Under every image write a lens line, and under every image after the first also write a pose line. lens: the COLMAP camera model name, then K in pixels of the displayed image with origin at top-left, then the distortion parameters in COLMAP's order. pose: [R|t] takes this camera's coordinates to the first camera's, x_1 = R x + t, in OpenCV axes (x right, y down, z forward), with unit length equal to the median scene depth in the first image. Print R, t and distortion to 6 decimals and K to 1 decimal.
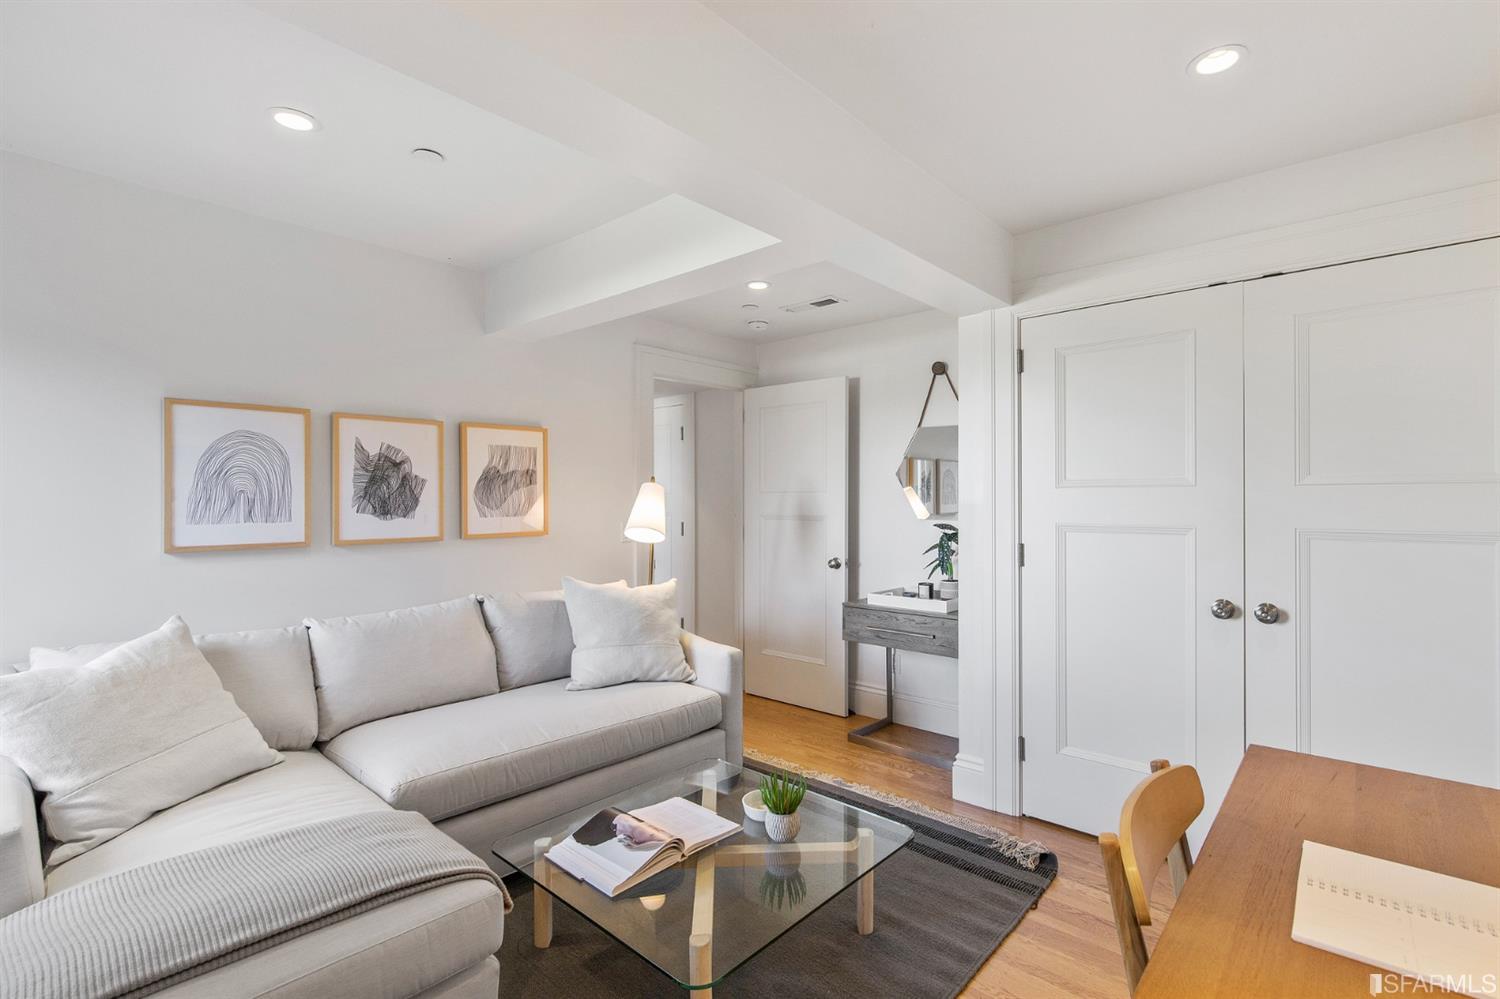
lens RADIAL K [[706.6, 0, 757.4], [0, 706.6, 497.8], [0, 0, 1]] dist [0.003641, 0.000098]
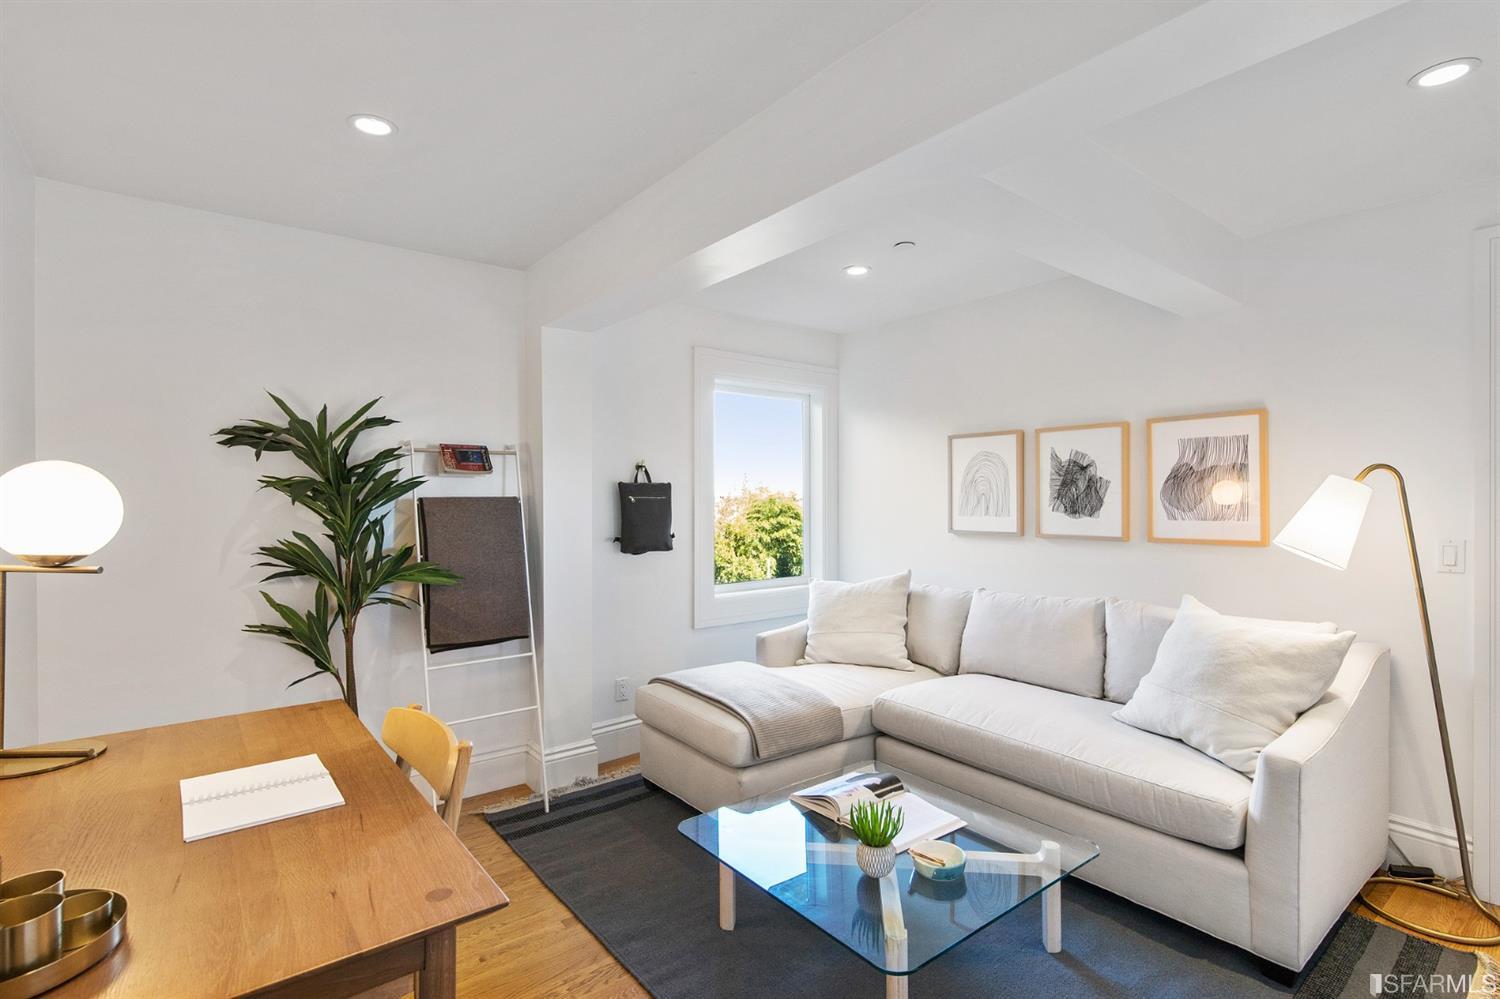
lens RADIAL K [[713.4, 0, 757.5], [0, 713.4, 500.4], [0, 0, 1]] dist [-0.002268, -0.000159]
pose [[-0.186495, 0.004968, -0.982443, 0.669907], [0.003019, 0.999985, 0.004483, -0.003665], [0.982451, -0.002130, -0.186507, 0.708722]]
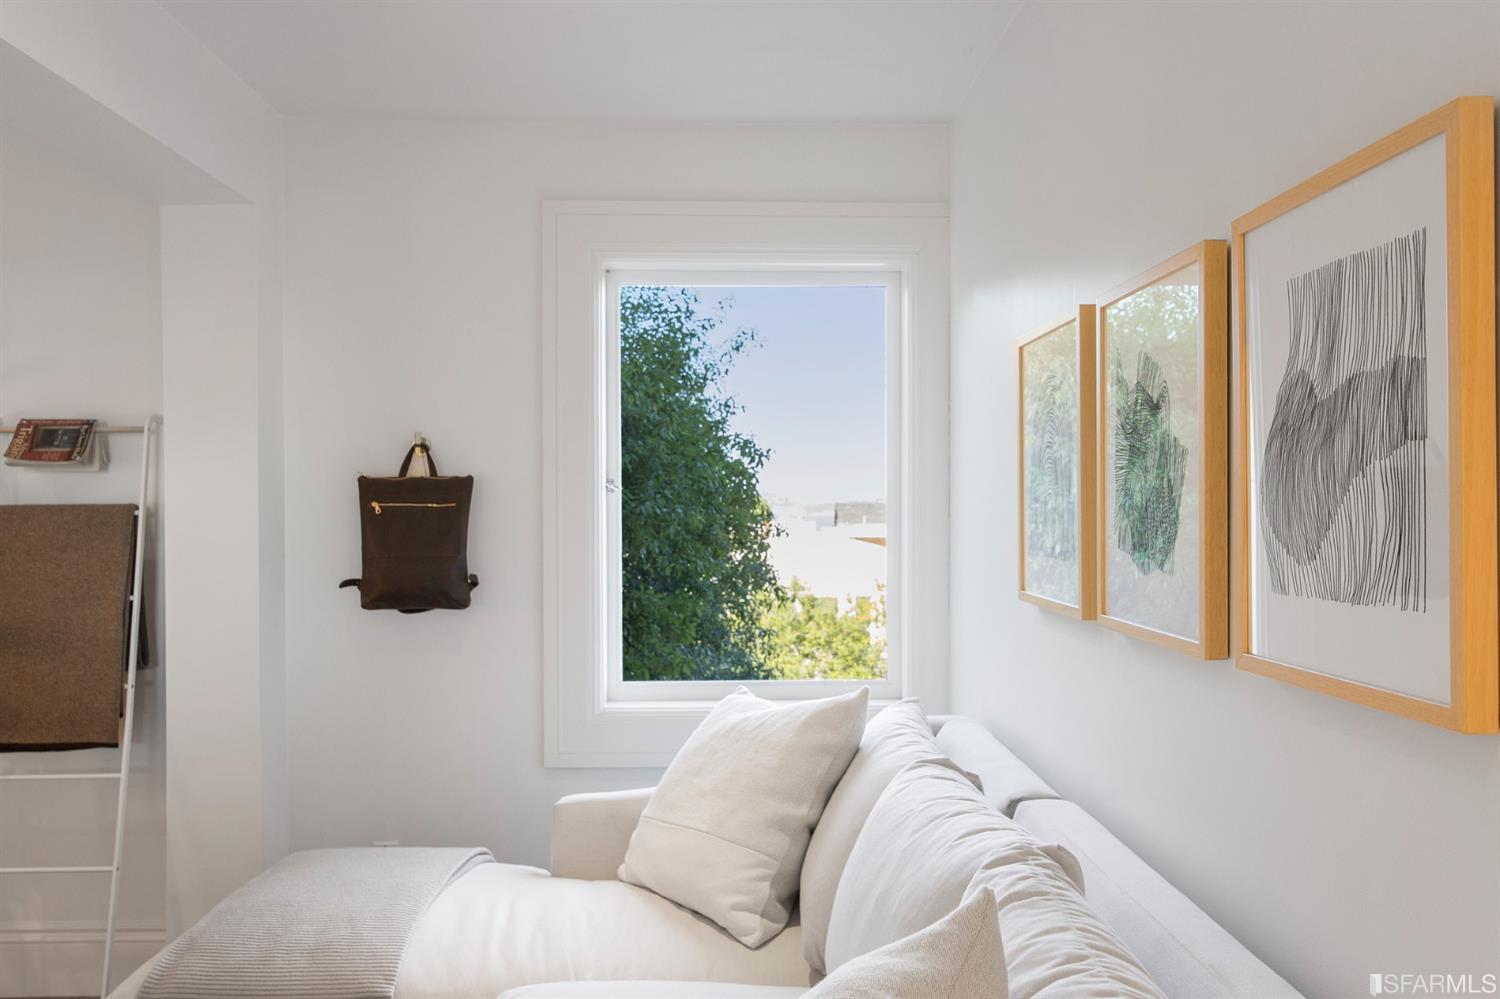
lens RADIAL K [[1206.2, 0, 749.2], [0, 1206.2, 505.0], [0, 0, 1]] dist [0.000911, 0.001436]
pose [[-0.735464, 0.004886, -0.677546, 0.018240], [0.004779, 0.999987, 0.002023, -0.004246], [0.677547, -0.001750, -0.735478, 1.289228]]
